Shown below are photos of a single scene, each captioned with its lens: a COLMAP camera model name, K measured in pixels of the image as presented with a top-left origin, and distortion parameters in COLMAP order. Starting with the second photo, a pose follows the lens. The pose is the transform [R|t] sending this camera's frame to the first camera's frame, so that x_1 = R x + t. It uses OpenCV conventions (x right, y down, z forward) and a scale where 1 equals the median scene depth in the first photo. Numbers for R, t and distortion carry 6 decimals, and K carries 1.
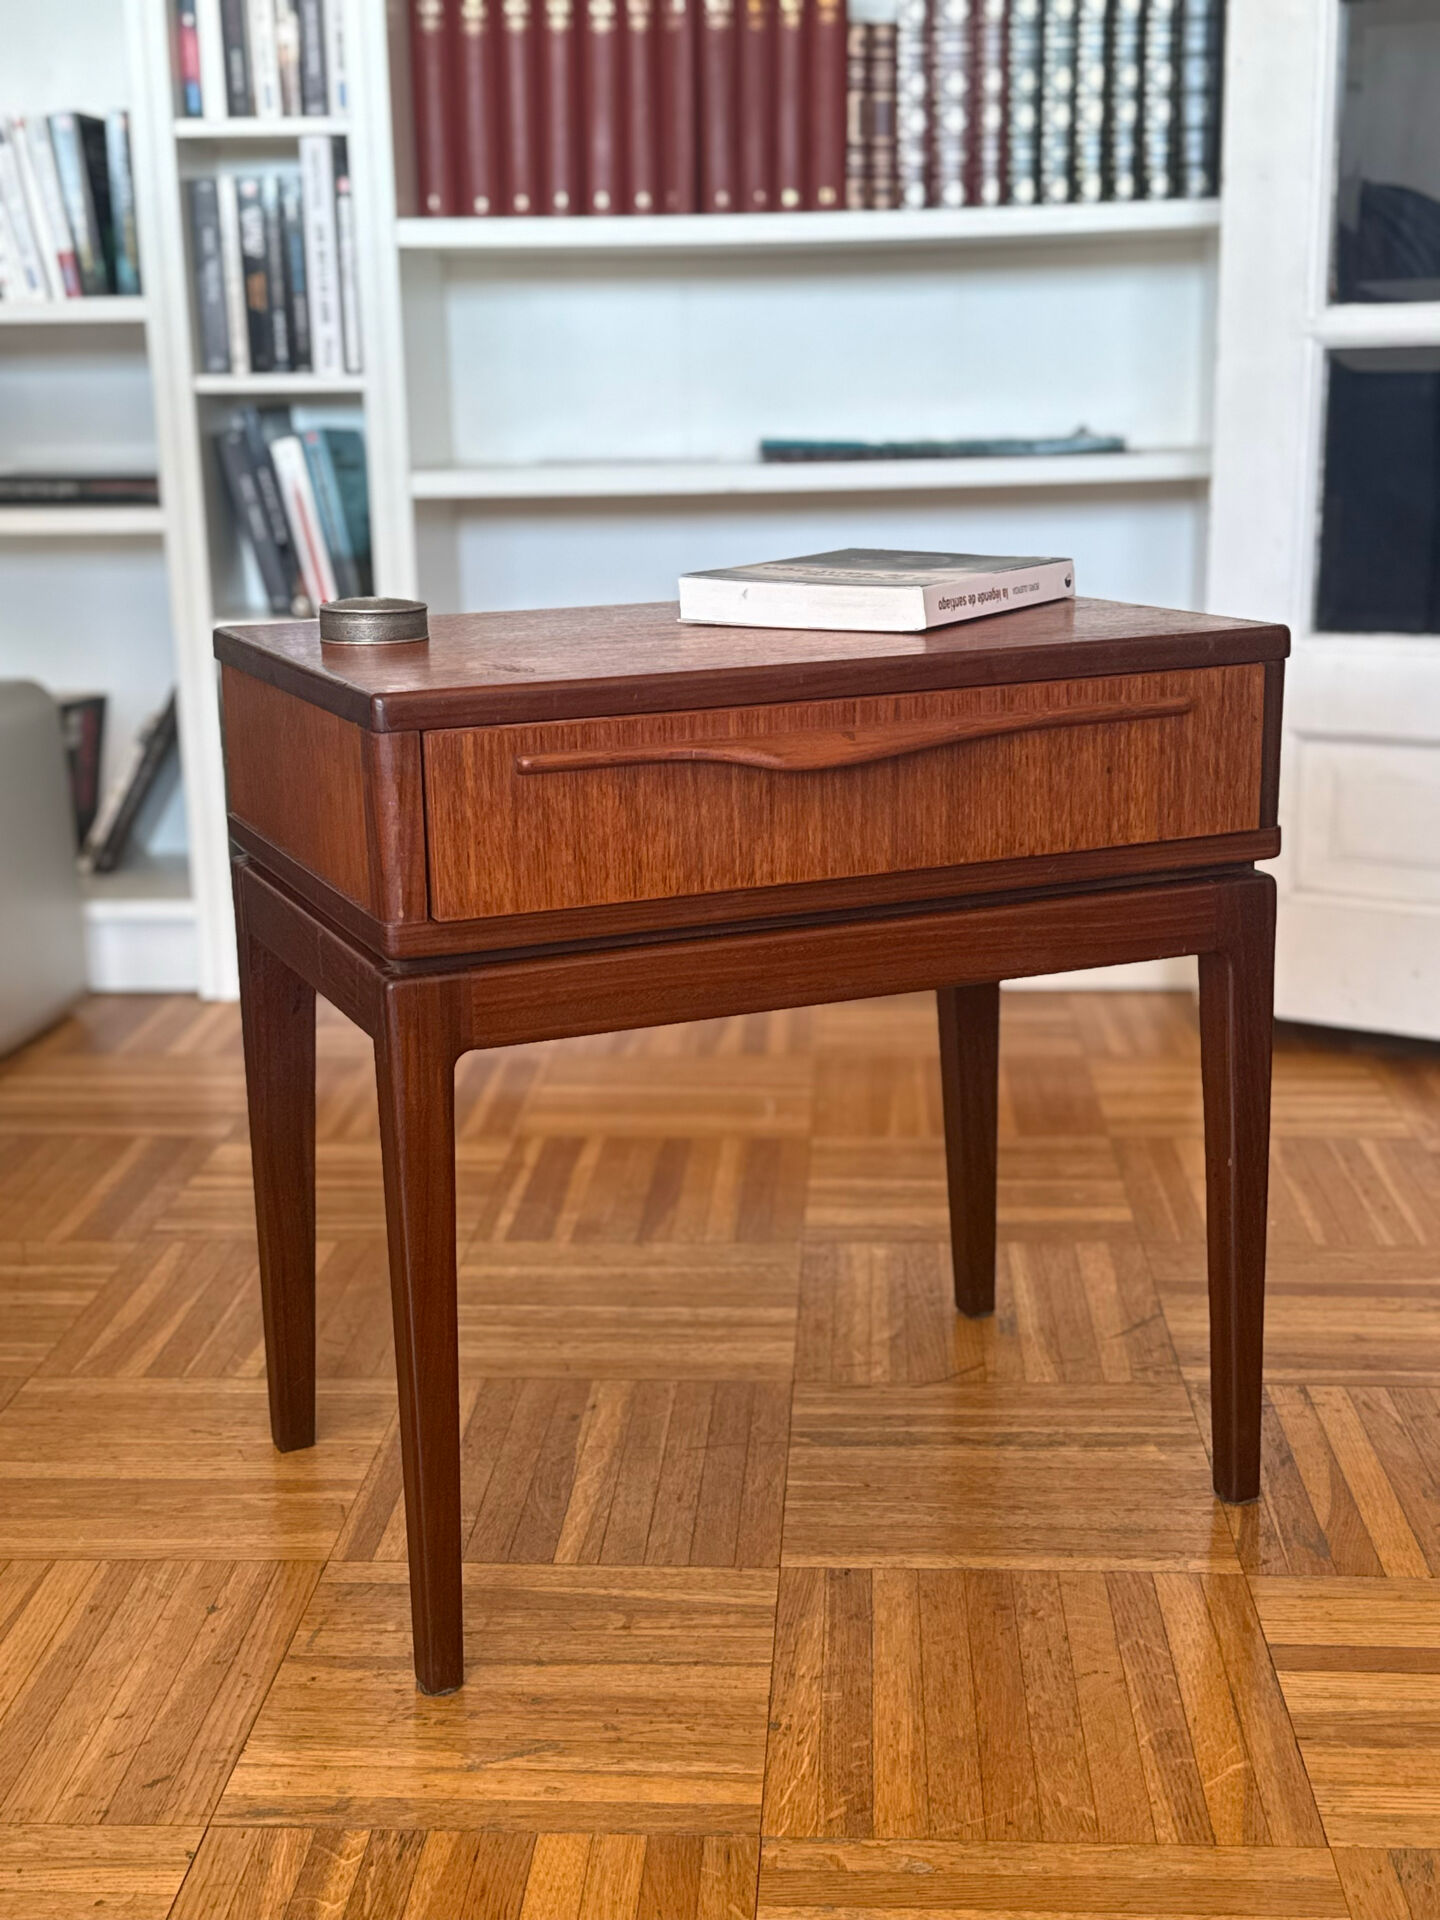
lens RADIAL K [[2192.4, 0, 755.4], [0, 2192.4, 1065.9], [0, 0, 1]] dist [0.056883, 0.000000]
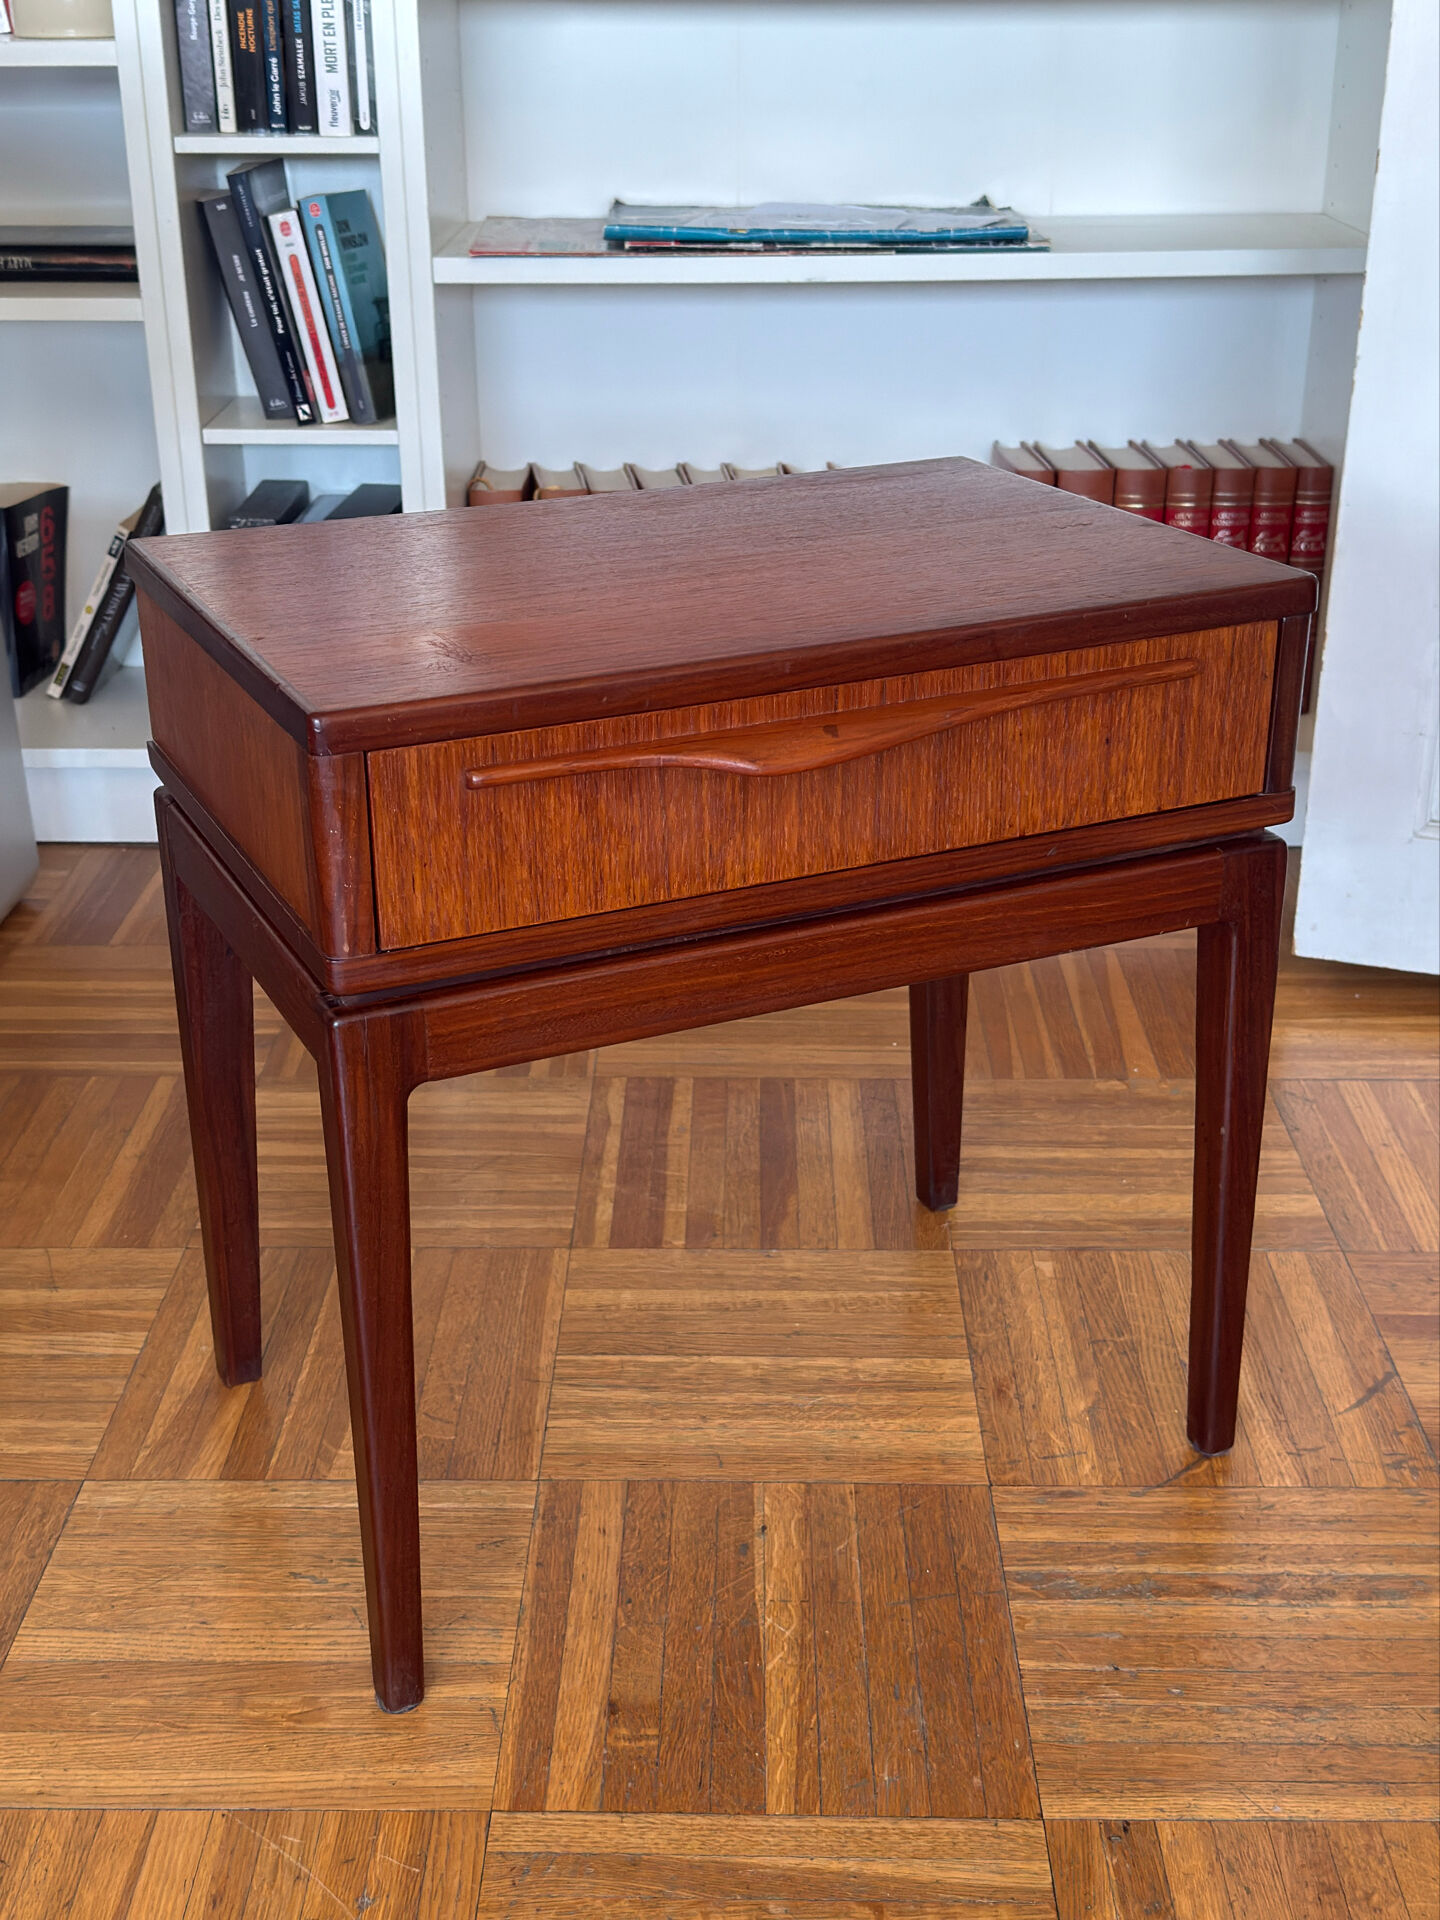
lens RADIAL K [[2123.0, 0, 739.9], [0, 2123.0, 1023.3], [0, 0, 1]] dist [0.051463, 0.000000]
pose [[0.999231, -0.002866, 0.039100, -0.124474], [-0.003067, 0.988555, 0.150833, -0.175835], [-0.039085, -0.150837, 0.987786, 0.238777]]
